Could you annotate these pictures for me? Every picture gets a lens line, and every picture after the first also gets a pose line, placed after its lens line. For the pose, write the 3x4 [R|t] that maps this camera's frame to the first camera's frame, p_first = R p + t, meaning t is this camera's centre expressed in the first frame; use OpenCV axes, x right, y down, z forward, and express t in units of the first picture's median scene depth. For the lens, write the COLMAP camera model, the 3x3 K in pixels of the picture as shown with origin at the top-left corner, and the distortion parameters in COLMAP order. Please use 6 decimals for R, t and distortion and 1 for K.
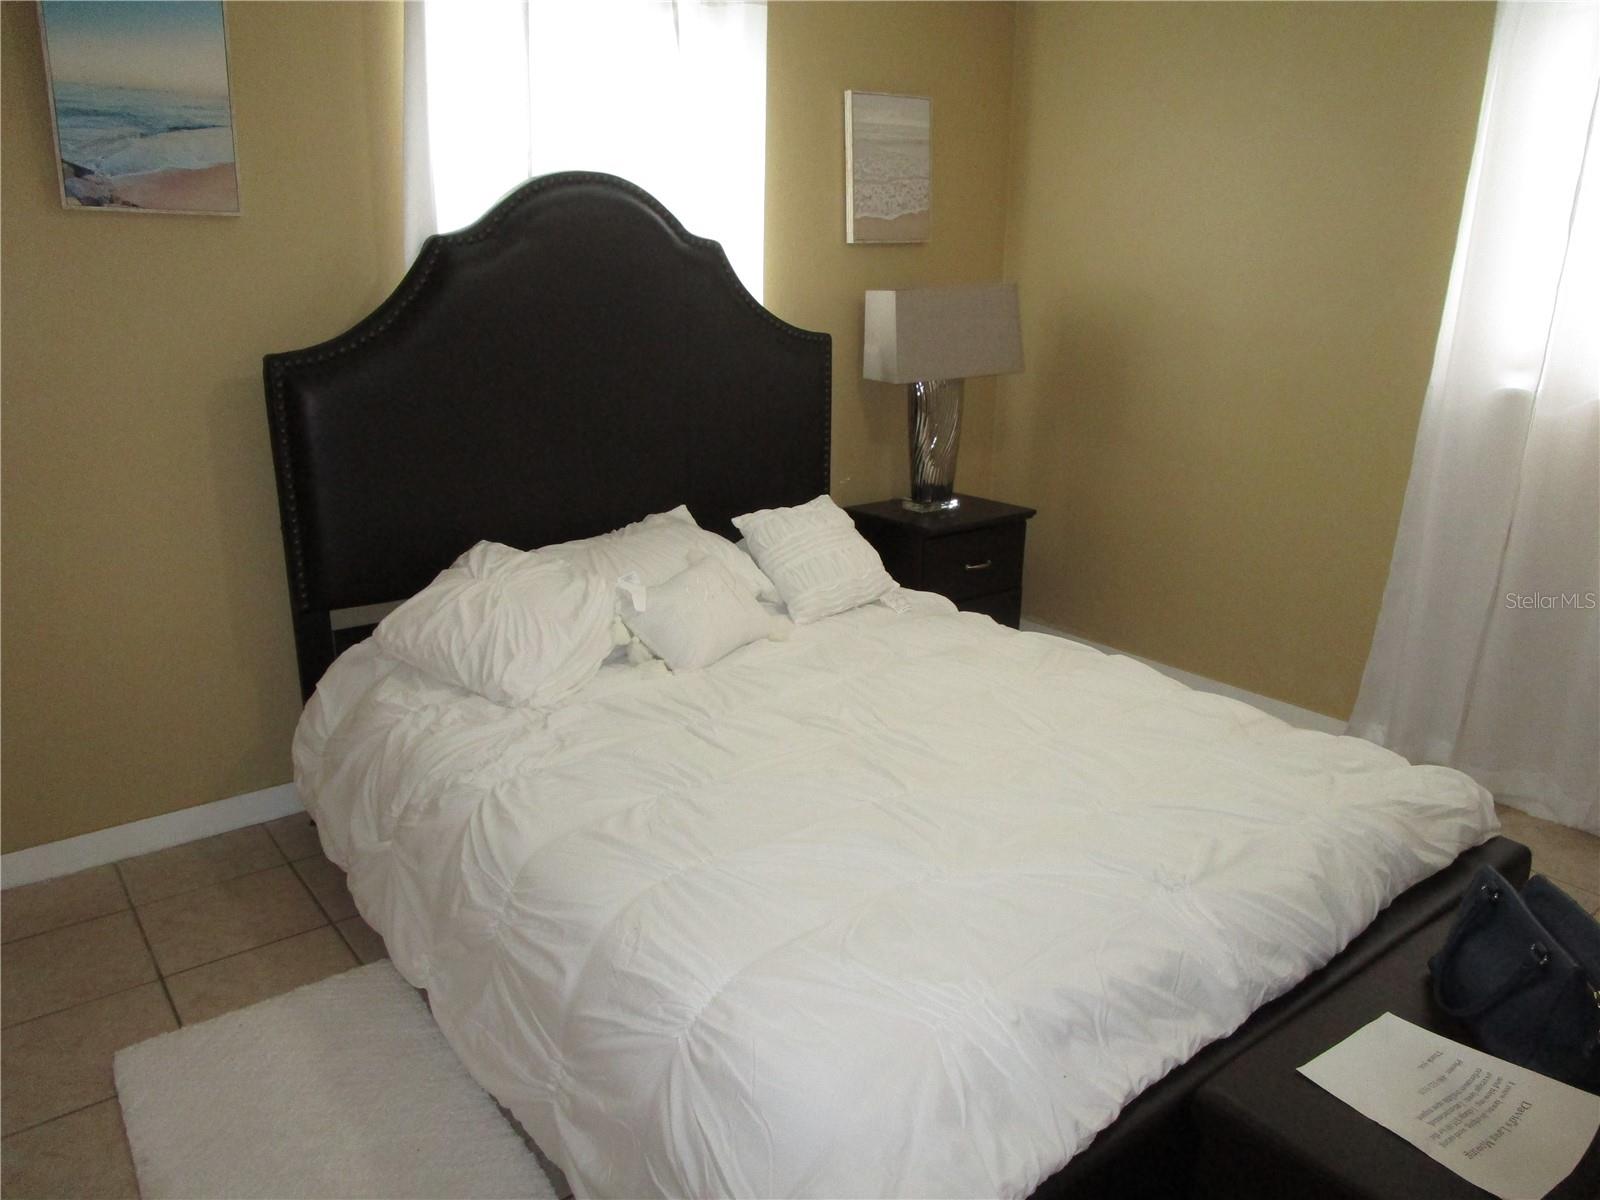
lens RADIAL K [[1133.7, 0, 800.0], [0, 1133.7, 600.0], [0, 0, 1]] dist [-0.033791, 0.006998]
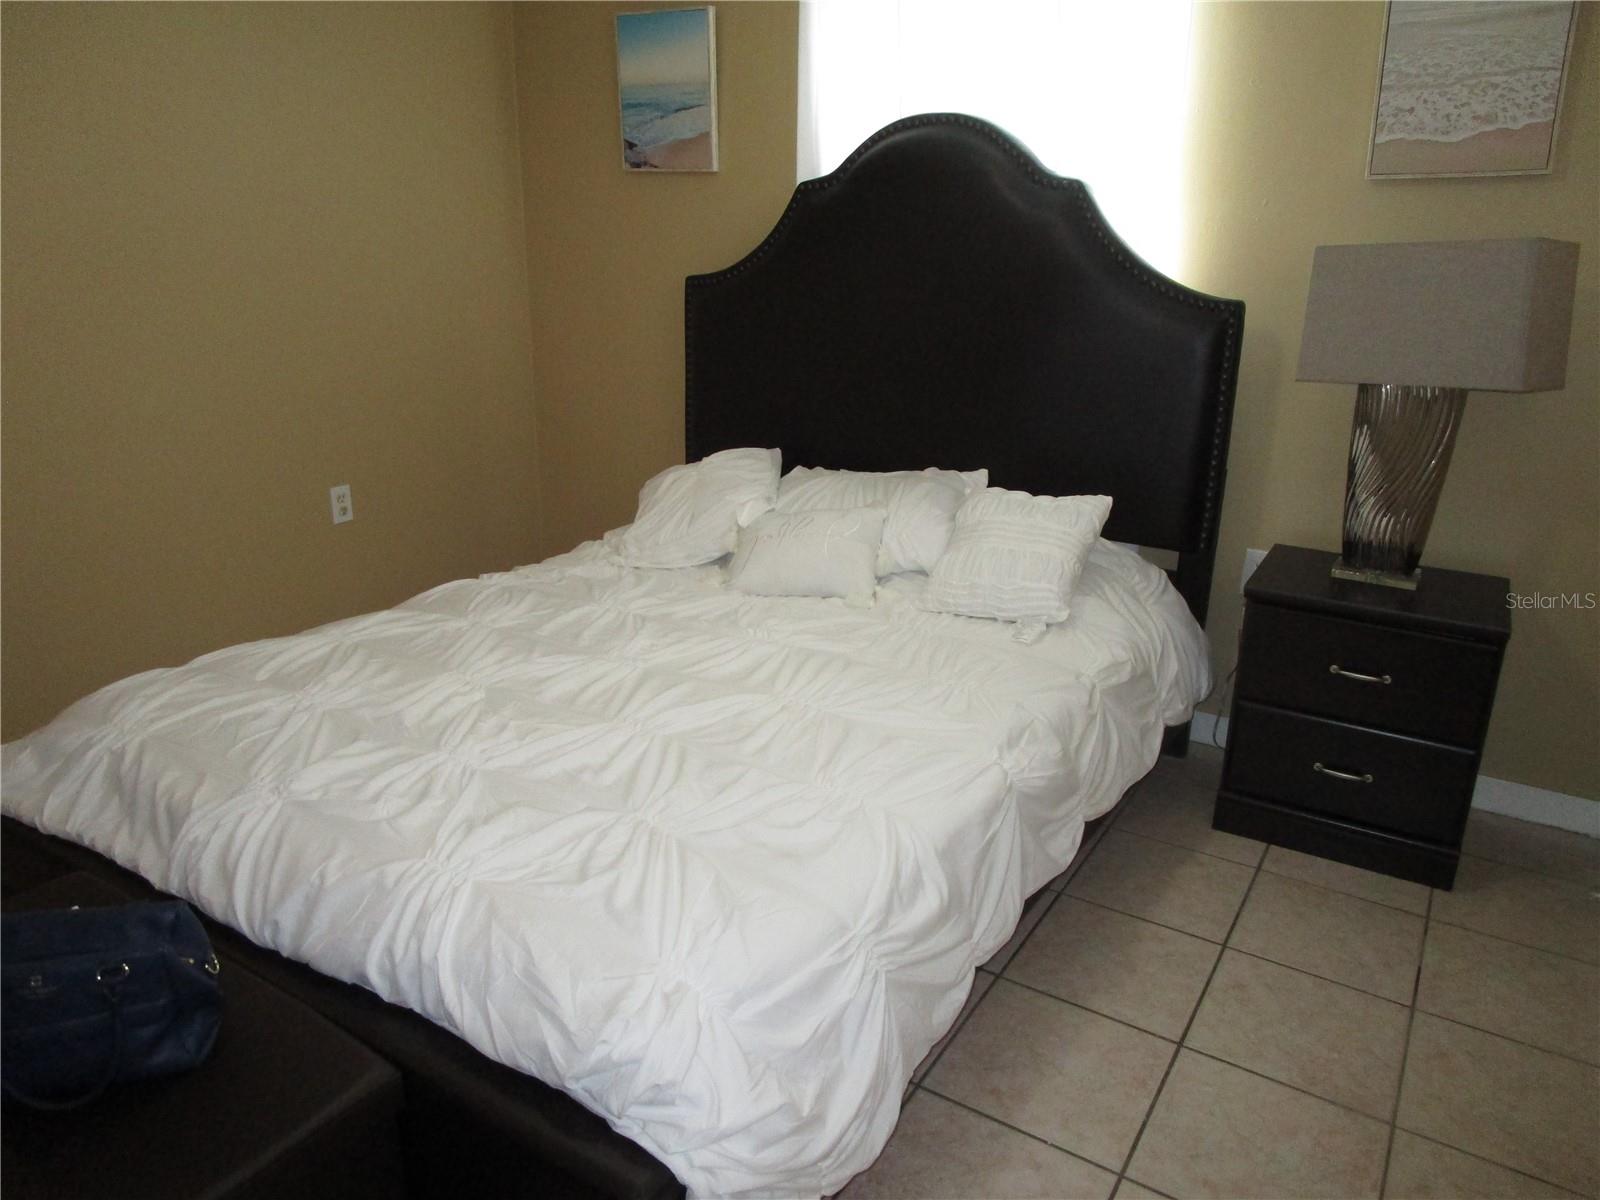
lens RADIAL K [[1133.7, 0, 800.0], [0, 1133.7, 600.0], [0, 0, 1]] dist [-0.033791, 0.006998]
pose [[0.344311, 0.307258, -0.887154, 0.930042], [-0.260569, 0.939083, 0.224114, -0.196118], [0.901972, 0.154000, 0.403399, 0.647805]]
